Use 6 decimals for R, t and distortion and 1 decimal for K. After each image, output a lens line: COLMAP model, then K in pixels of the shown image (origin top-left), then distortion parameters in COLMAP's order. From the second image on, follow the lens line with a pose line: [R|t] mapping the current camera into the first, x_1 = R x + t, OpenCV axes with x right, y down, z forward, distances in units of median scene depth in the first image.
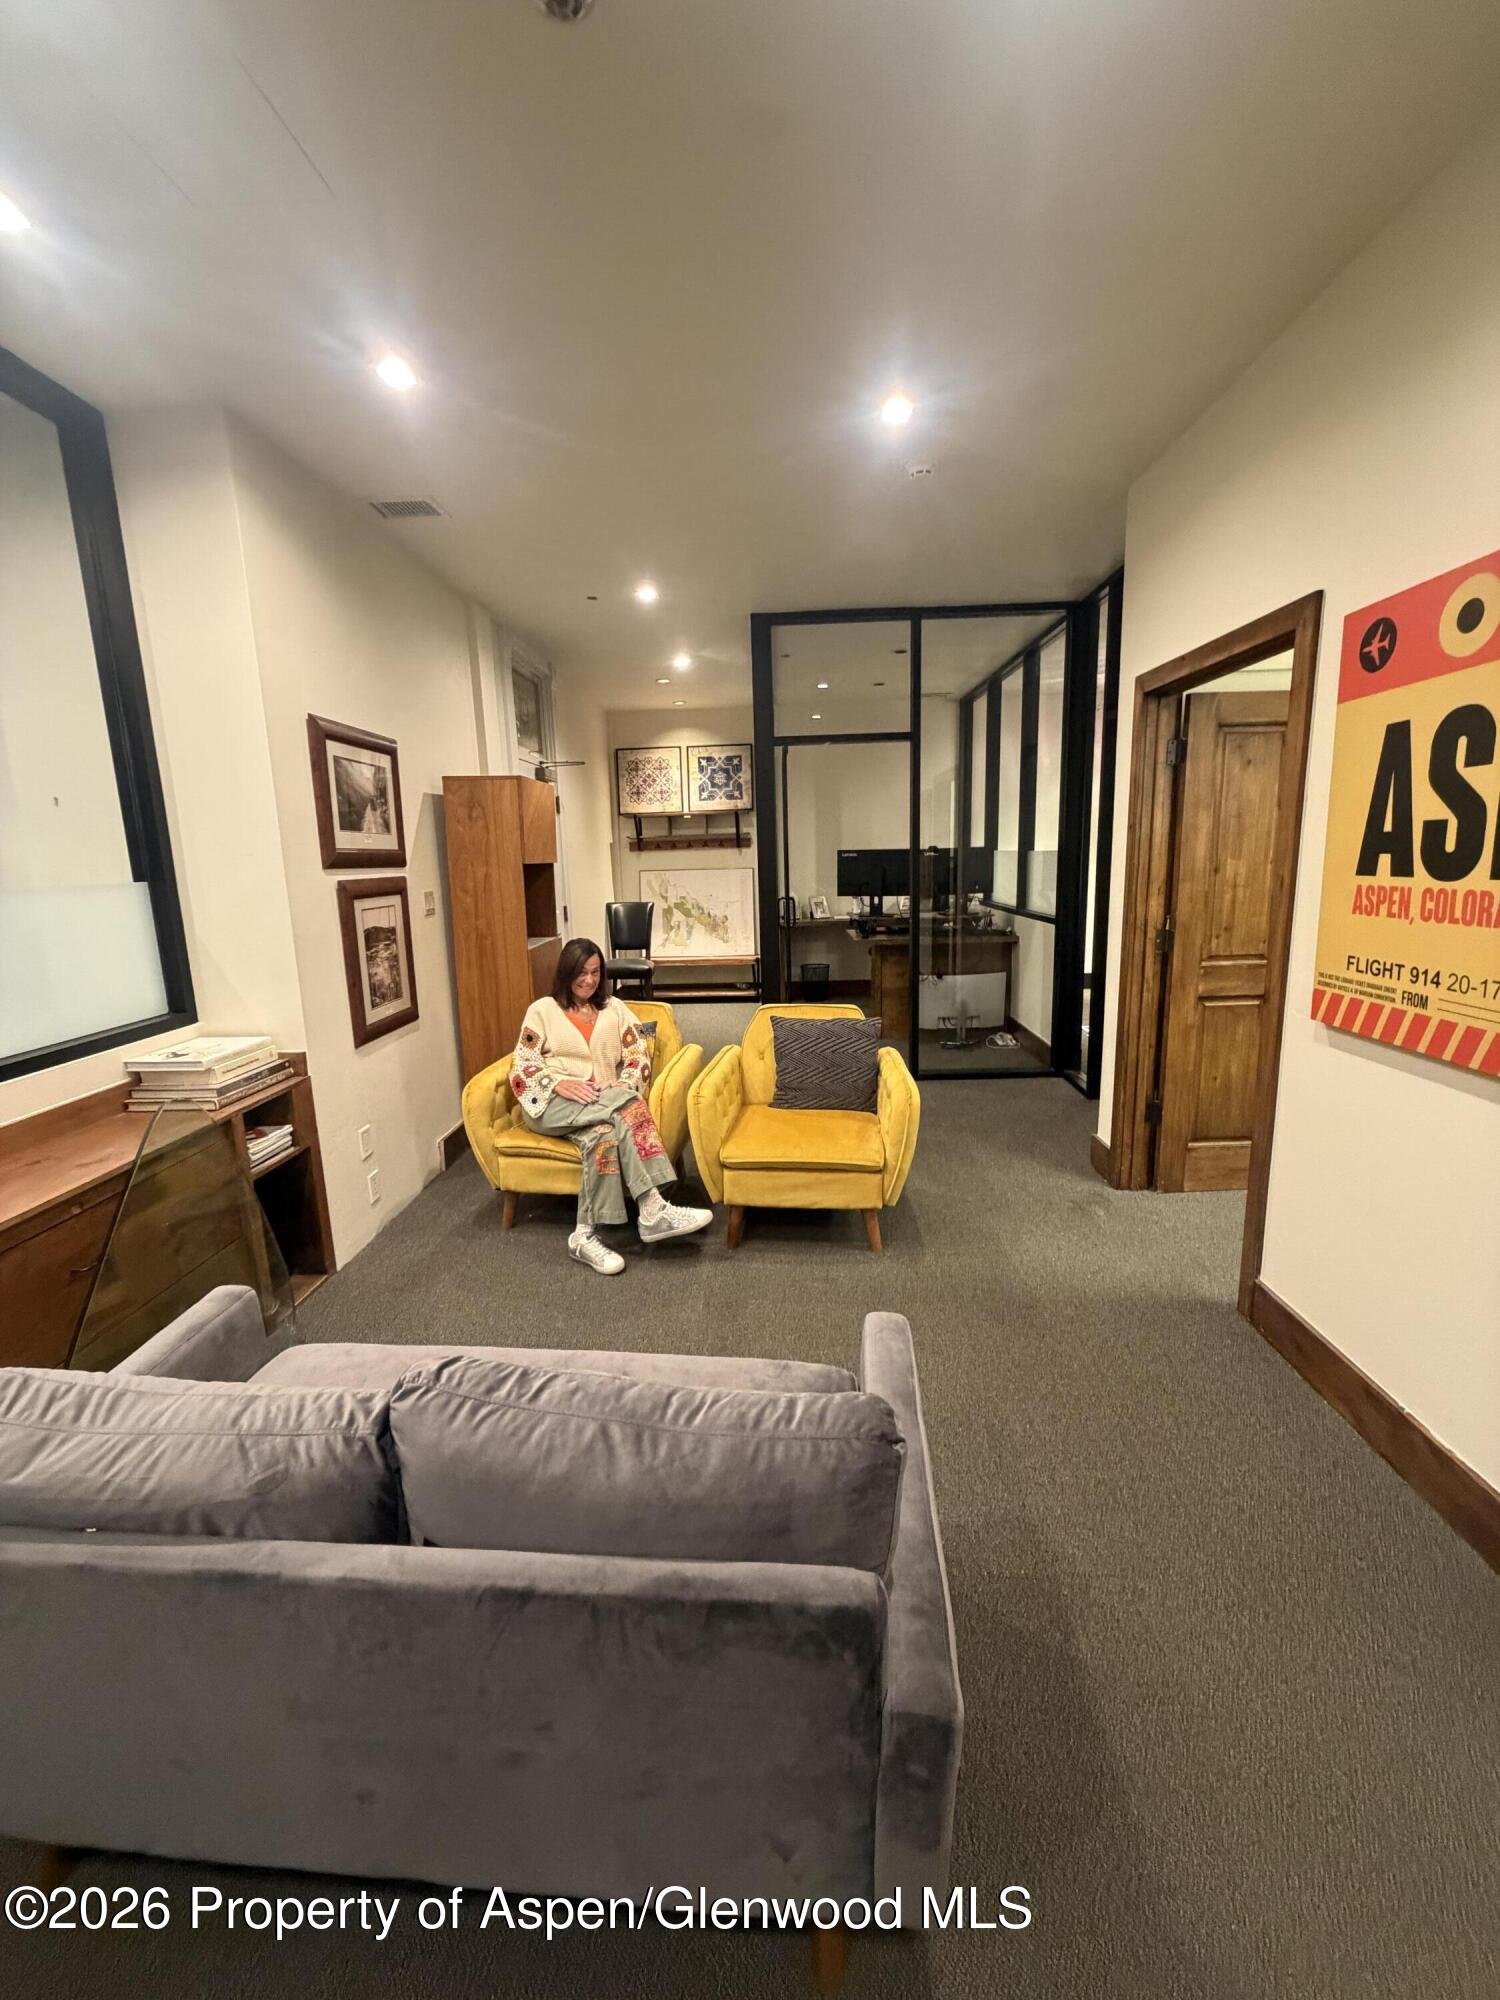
lens RADIAL K [[810.0, 0, 750.0], [0, 810.0, 1000.0], [0, 0, 1]] dist [0.001556, 0.000229]
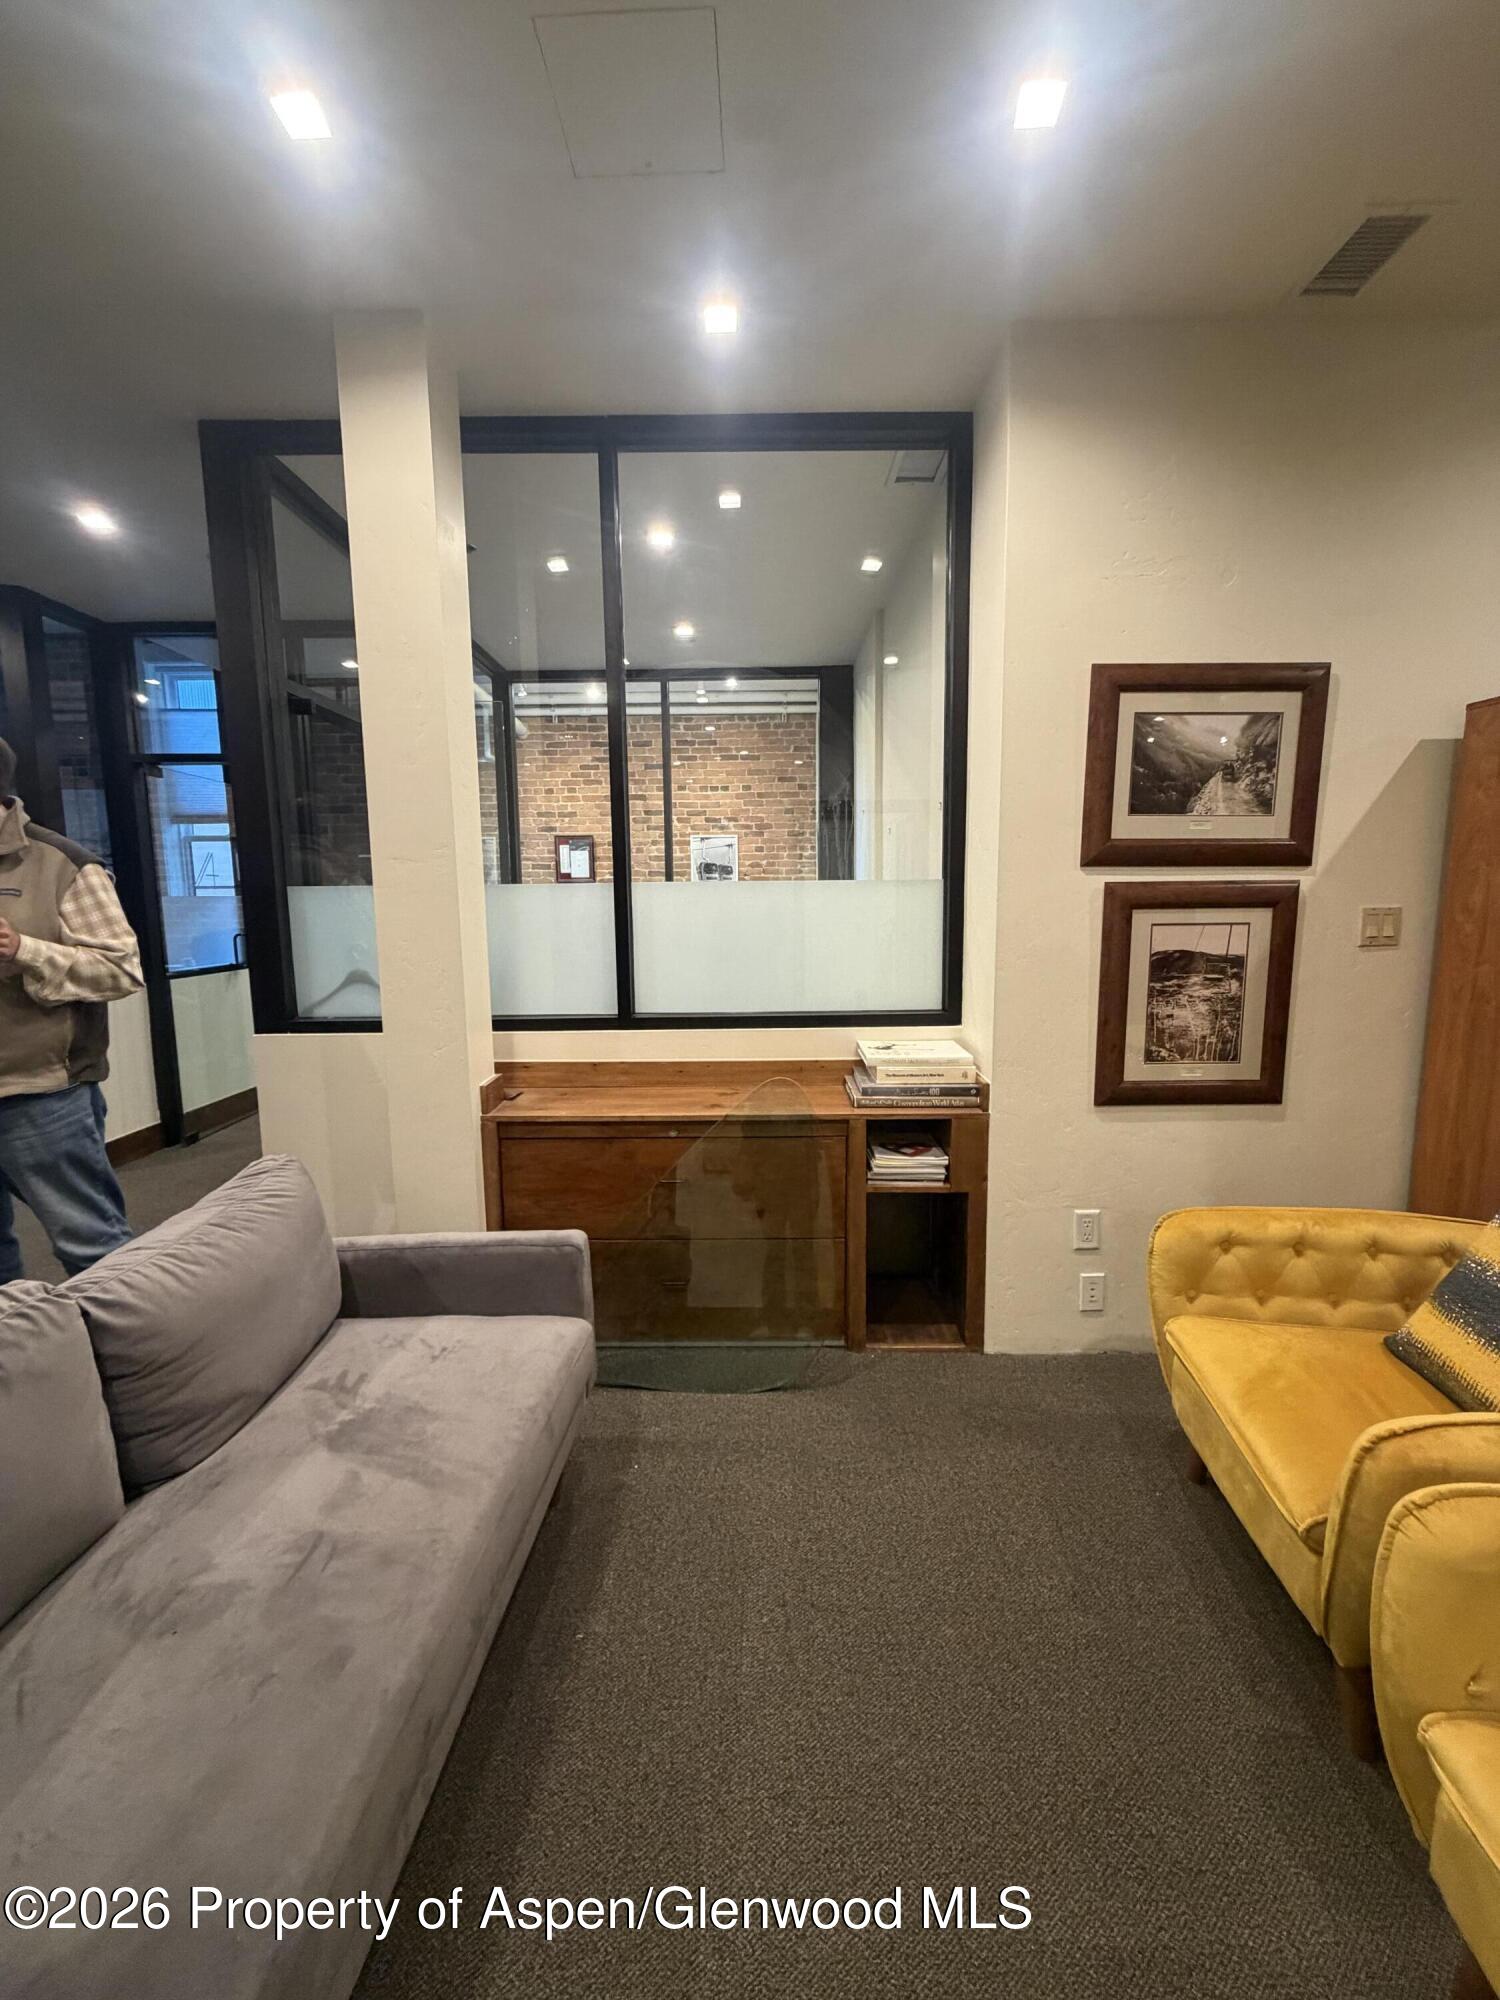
lens RADIAL K [[810.0, 0, 750.0], [0, 810.0, 1000.0], [0, 0, 1]] dist [0.001556, 0.000229]
pose [[0.027067, 0.154918, -0.987557, 0.228735], [-0.173829, 0.973596, 0.147964, -0.089903], [0.984404, 0.167661, 0.053281, 0.621545]]
